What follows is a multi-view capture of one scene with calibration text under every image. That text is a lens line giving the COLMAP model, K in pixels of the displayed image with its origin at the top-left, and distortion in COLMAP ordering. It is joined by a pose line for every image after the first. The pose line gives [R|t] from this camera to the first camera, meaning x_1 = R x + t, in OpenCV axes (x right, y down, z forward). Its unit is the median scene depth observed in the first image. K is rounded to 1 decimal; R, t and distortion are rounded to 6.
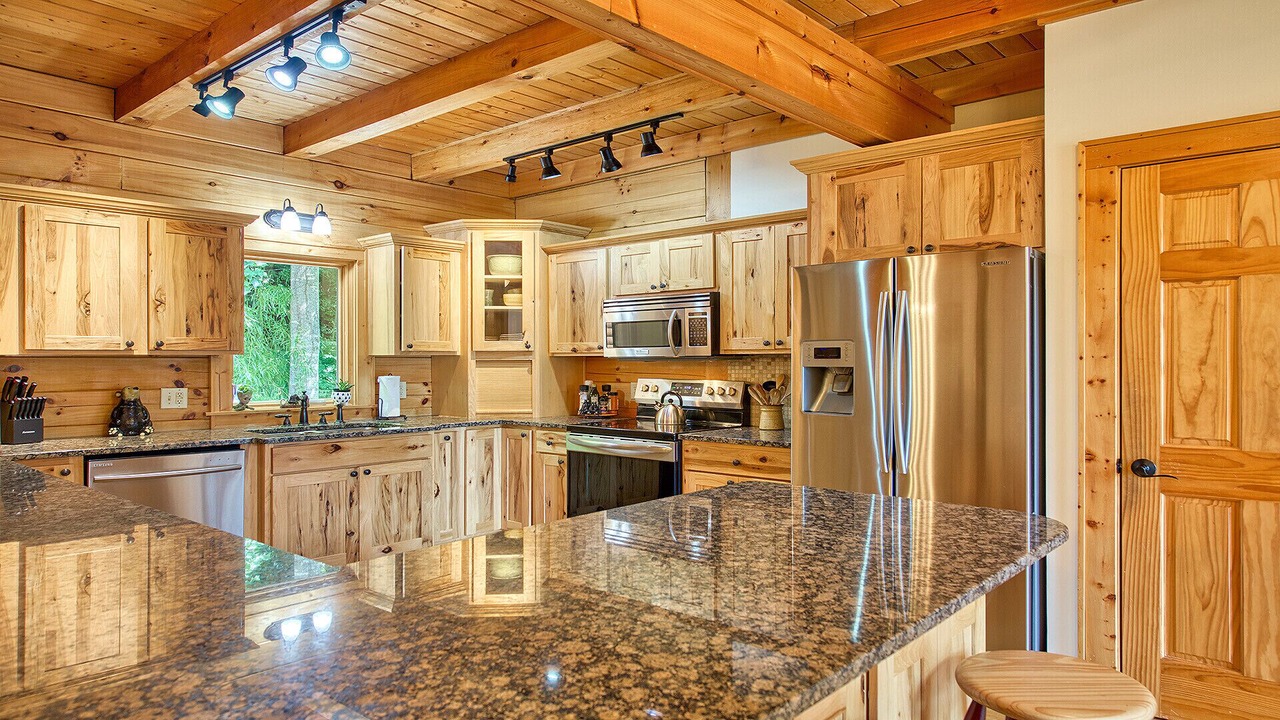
lens RADIAL K [[848.1, 0, 647.6], [0, 848.1, 353.8], [0, 0, 1]] dist [0.009604, -0.008074]
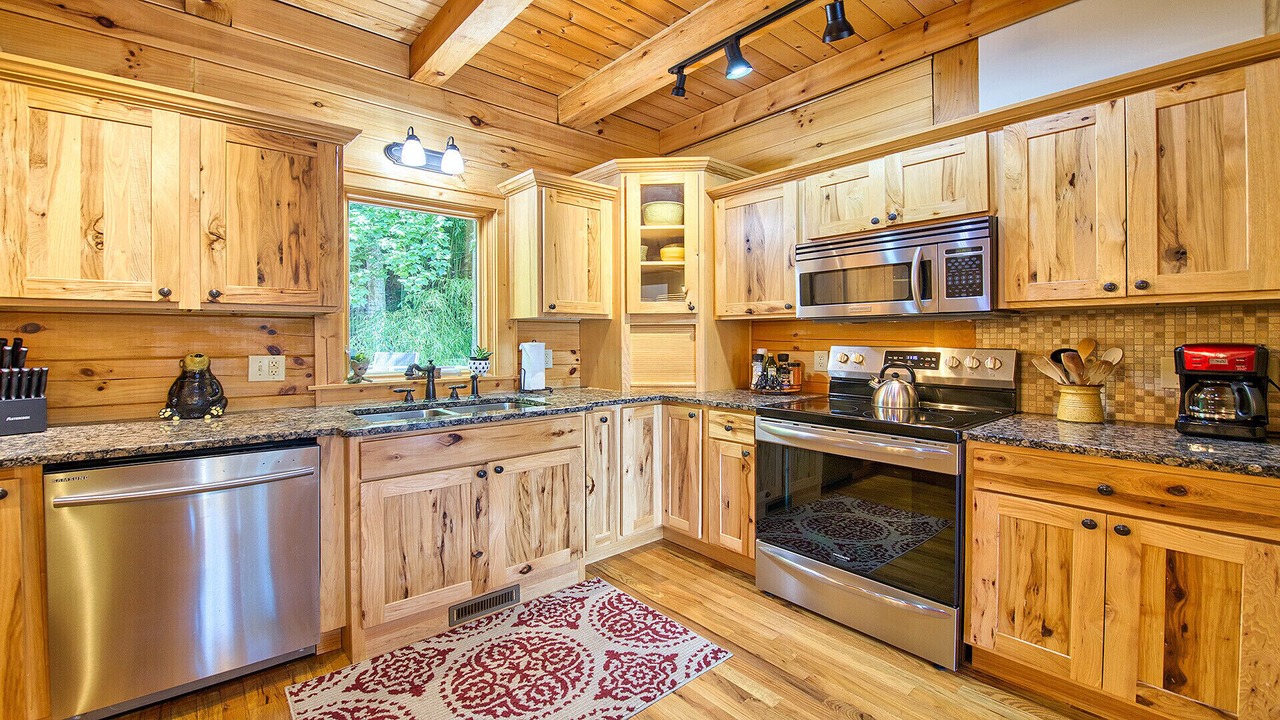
lens RADIAL K [[550.4, 0, 639.8], [0, 550.4, 340.3], [0, 0, 1]] dist [-0.016985, -0.000039]
pose [[0.991189, 0.000205, -0.132459, -0.135793], [0.001371, 0.999929, 0.011808, 0.019264], [0.132452, -0.011885, 0.991118, 0.510548]]
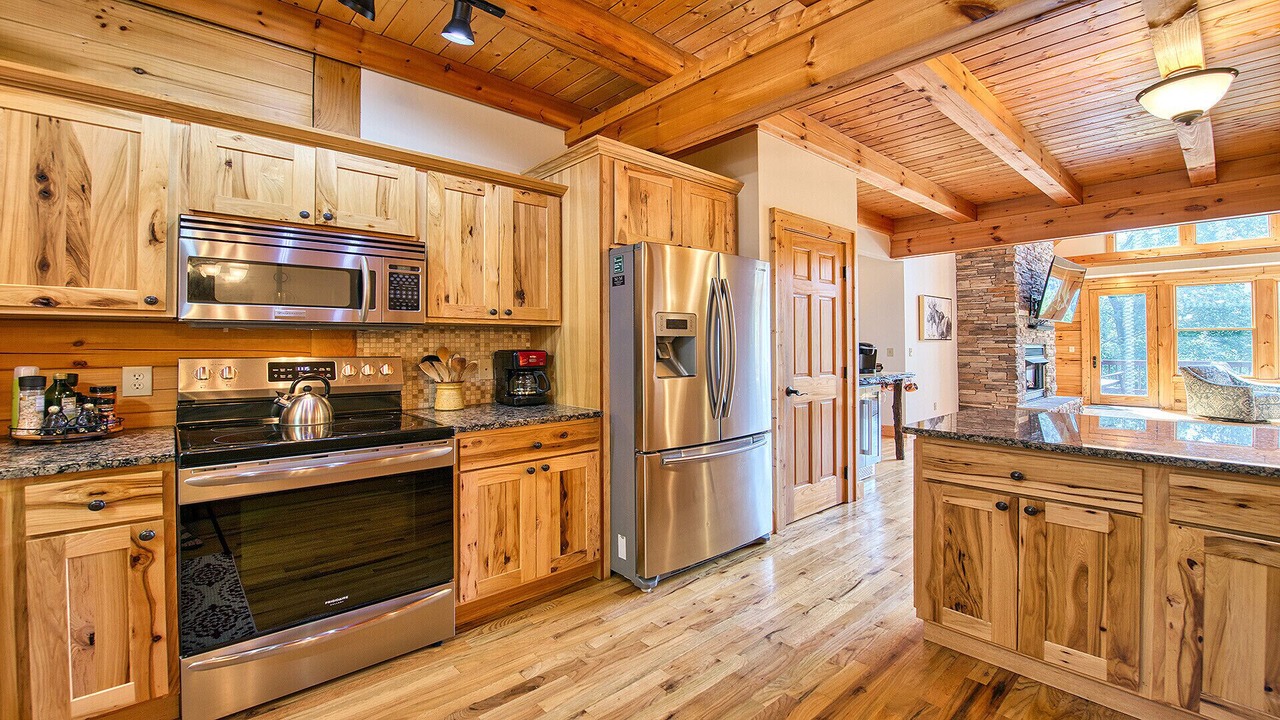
lens RADIAL K [[550.4, 0, 634.0], [0, 550.4, 334.4], [0, 0, 1]] dist [-0.016985, -0.000039]
pose [[0.109815, 0.018797, 0.993774, -0.389821], [-0.004397, 0.999821, -0.018425, 0.019767], [-0.993942, -0.002346, 0.109878, 0.717968]]
